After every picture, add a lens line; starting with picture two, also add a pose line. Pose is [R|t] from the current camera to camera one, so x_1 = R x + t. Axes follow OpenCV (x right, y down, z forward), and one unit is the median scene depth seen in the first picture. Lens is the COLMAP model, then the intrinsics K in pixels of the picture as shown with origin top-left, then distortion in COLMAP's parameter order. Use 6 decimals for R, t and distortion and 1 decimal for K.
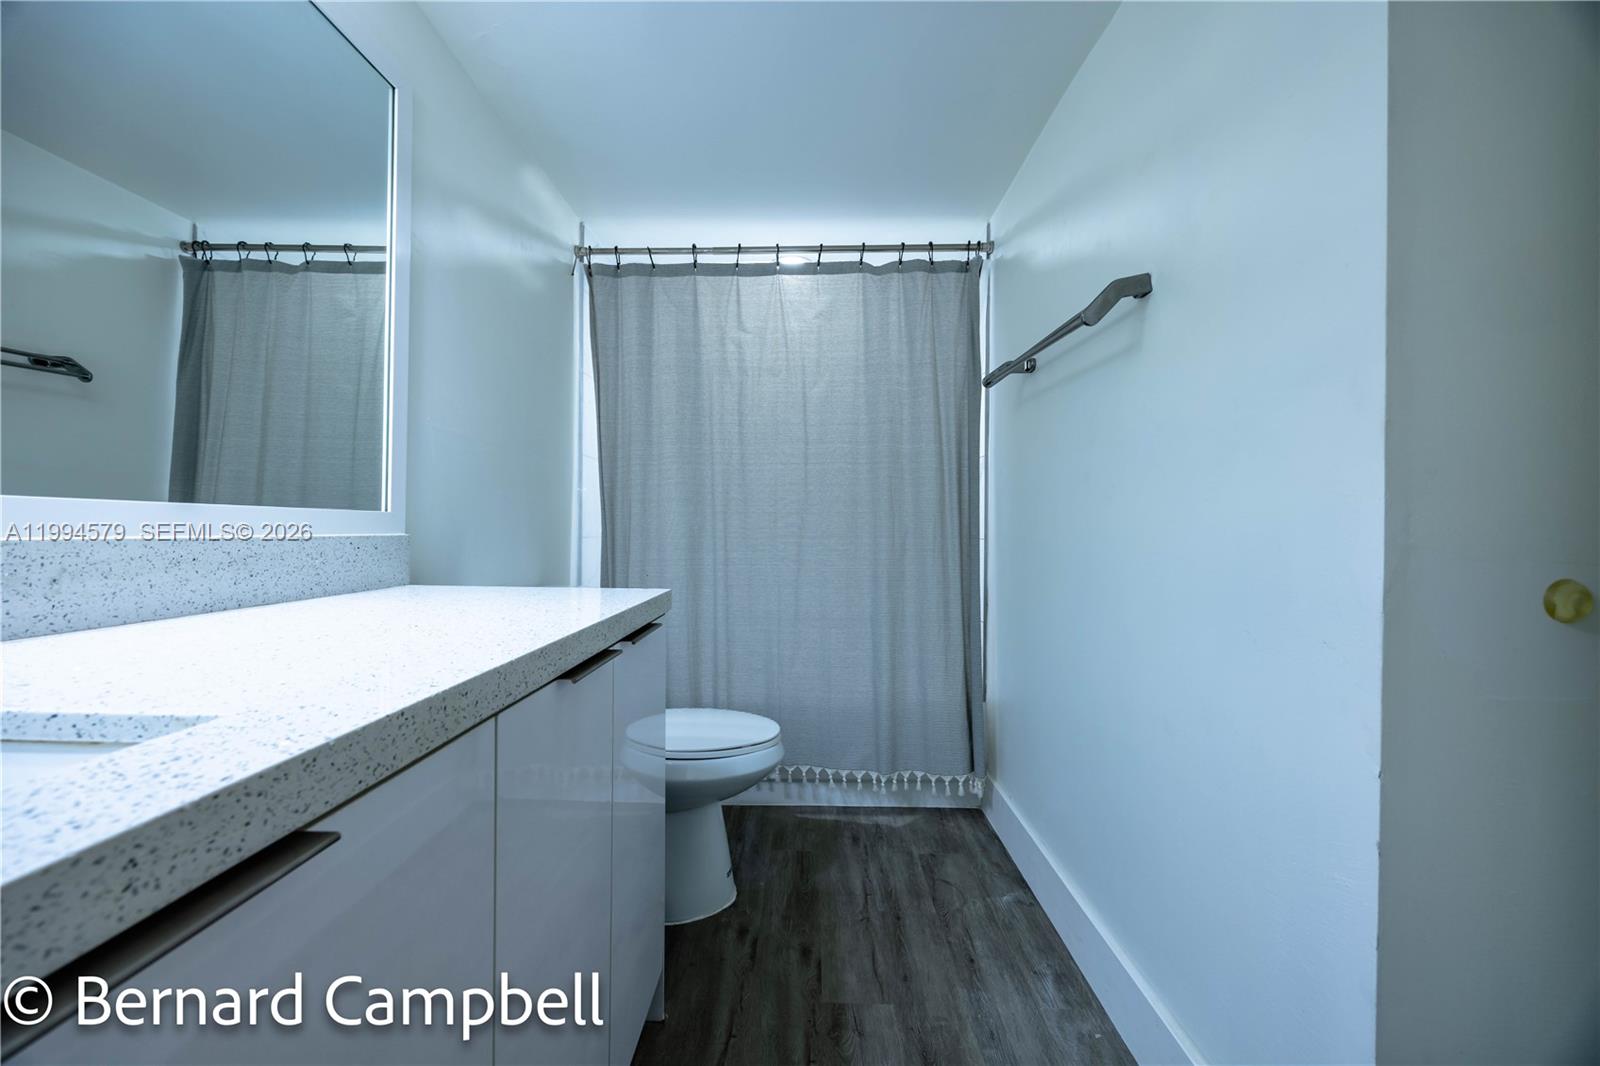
lens RADIAL K [[608.3, 0, 806.4], [0, 608.3, 529.7], [0, 0, 1]] dist [-0.006276, 0.001106]
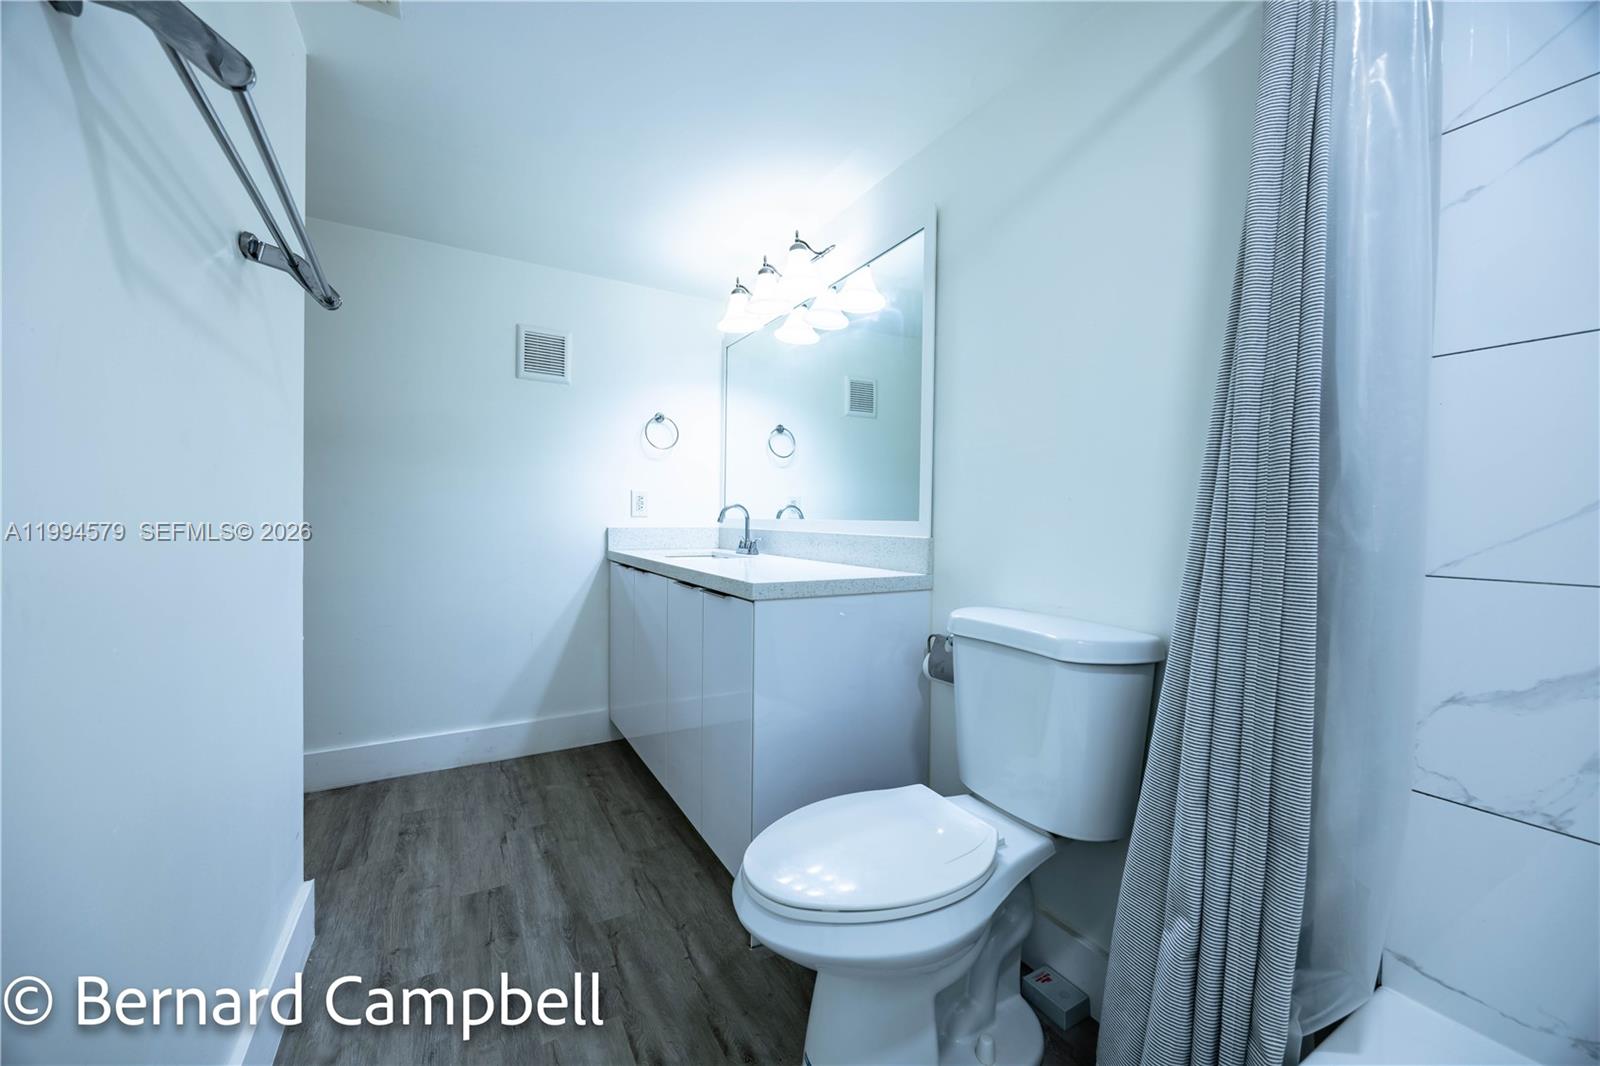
lens RADIAL K [[608.3, 0, 802.8], [0, 608.3, 520.7], [0, 0, 1]] dist [-0.006276, 0.001106]
pose [[-0.862946, -0.024341, -0.504710, 0.268144], [-0.024056, 0.999686, -0.007081, -0.012847], [0.504724, 0.006031, -0.863260, 1.885015]]
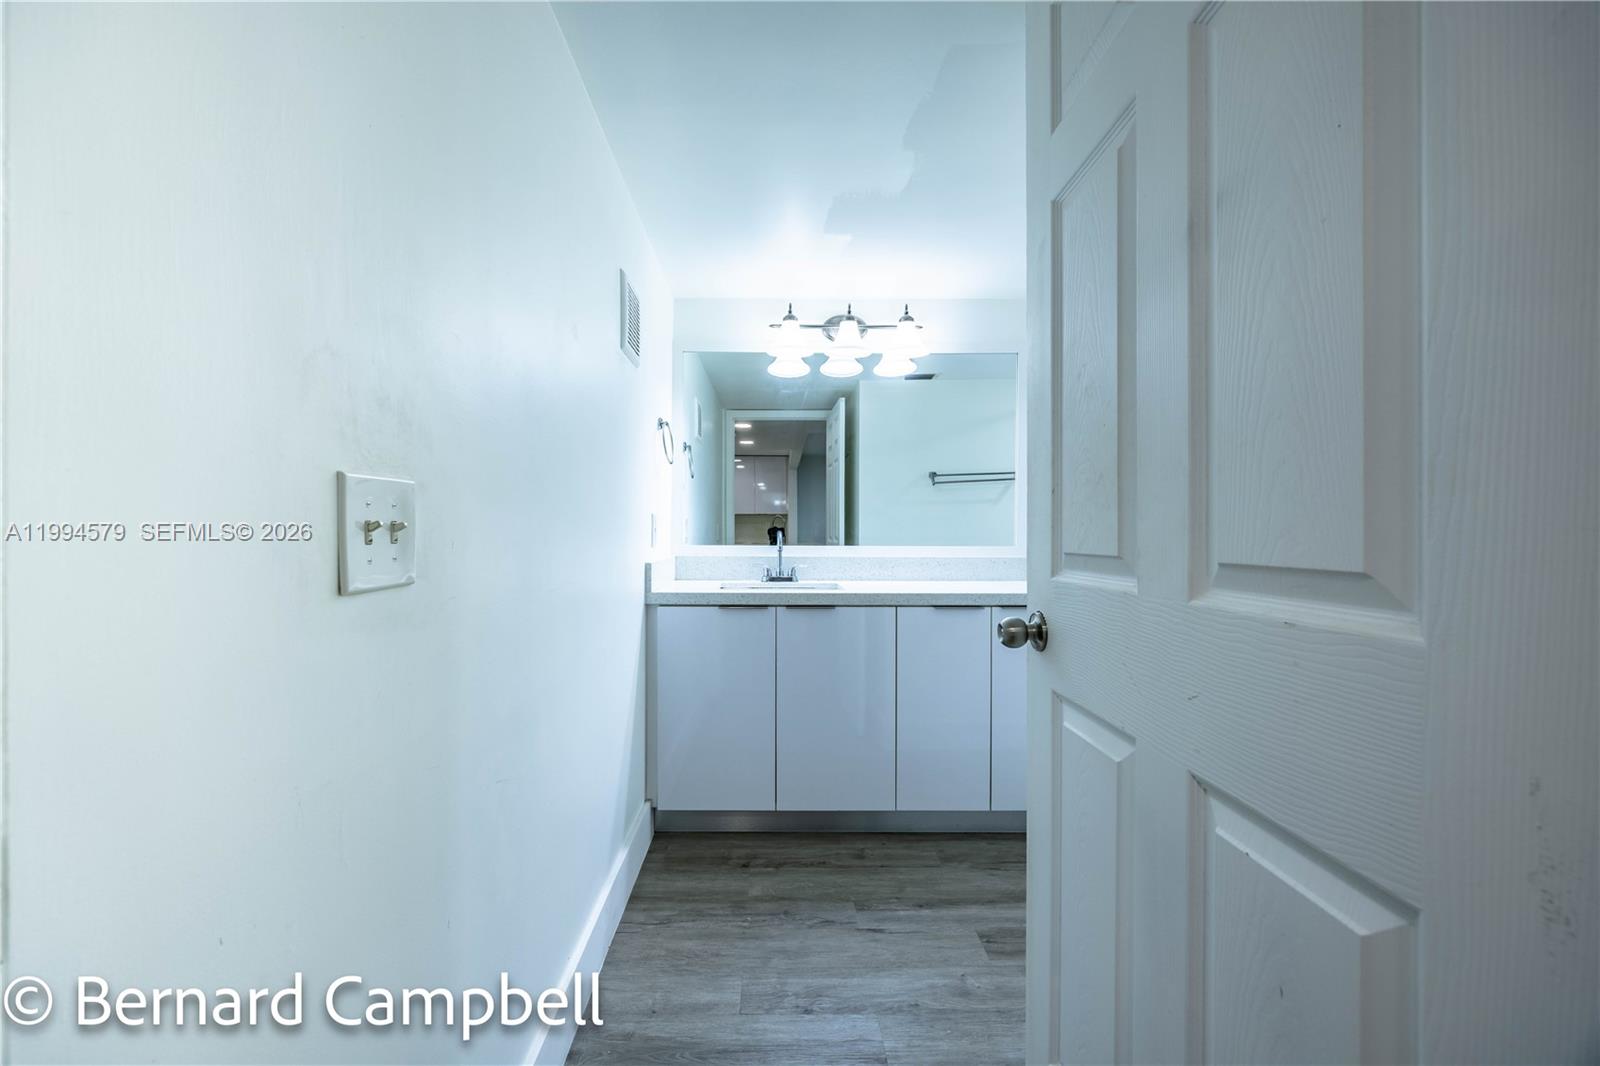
lens RADIAL K [[630.1, 0, 775.0], [0, 630.1, 542.7], [0, 0, 1]] dist [-0.002500, 0.000784]
pose [[0.013096, 0.005266, -0.999900, 1.406858], [-0.001718, 0.999985, 0.005244, -0.047325], [0.999913, 0.001649, 0.013105, 0.078740]]
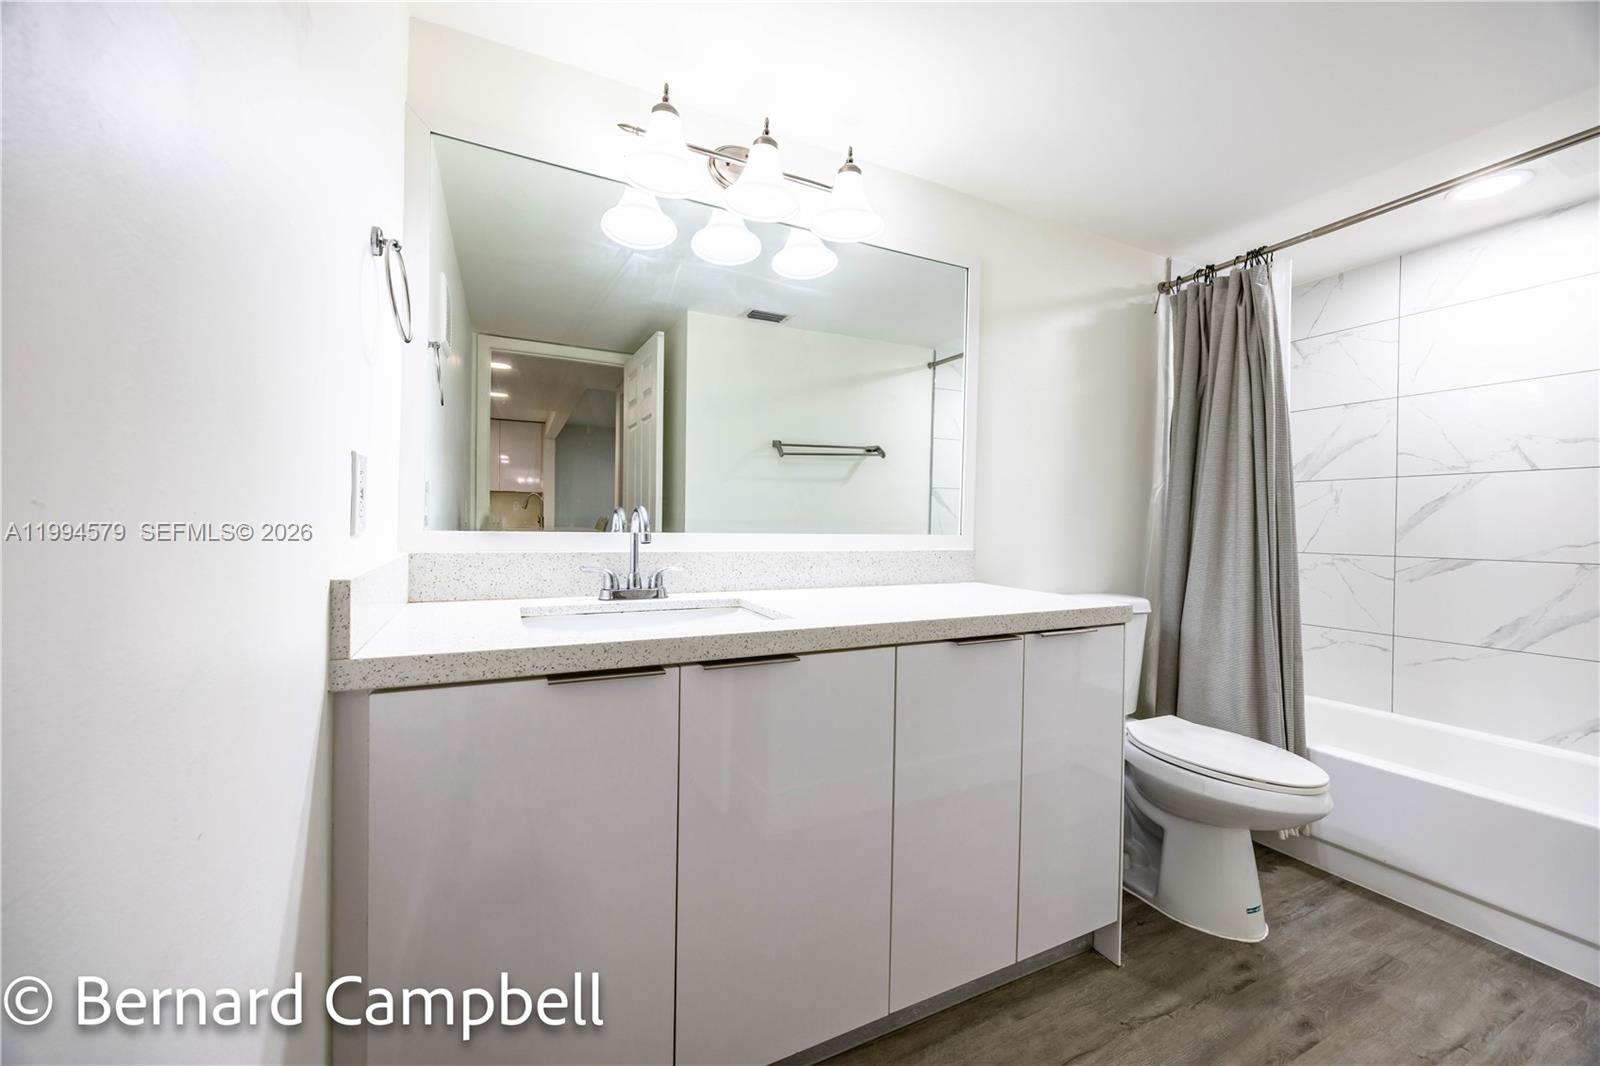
lens RADIAL K [[608.3, 0, 795.7], [0, 608.3, 532.3], [0, 0, 1]] dist [-0.006276, 0.001106]
pose [[0.444189, 0.012784, -0.895842, 0.489107], [-0.012429, 0.999890, 0.008106, -0.039707], [0.895847, 0.007534, 0.444299, -0.094695]]
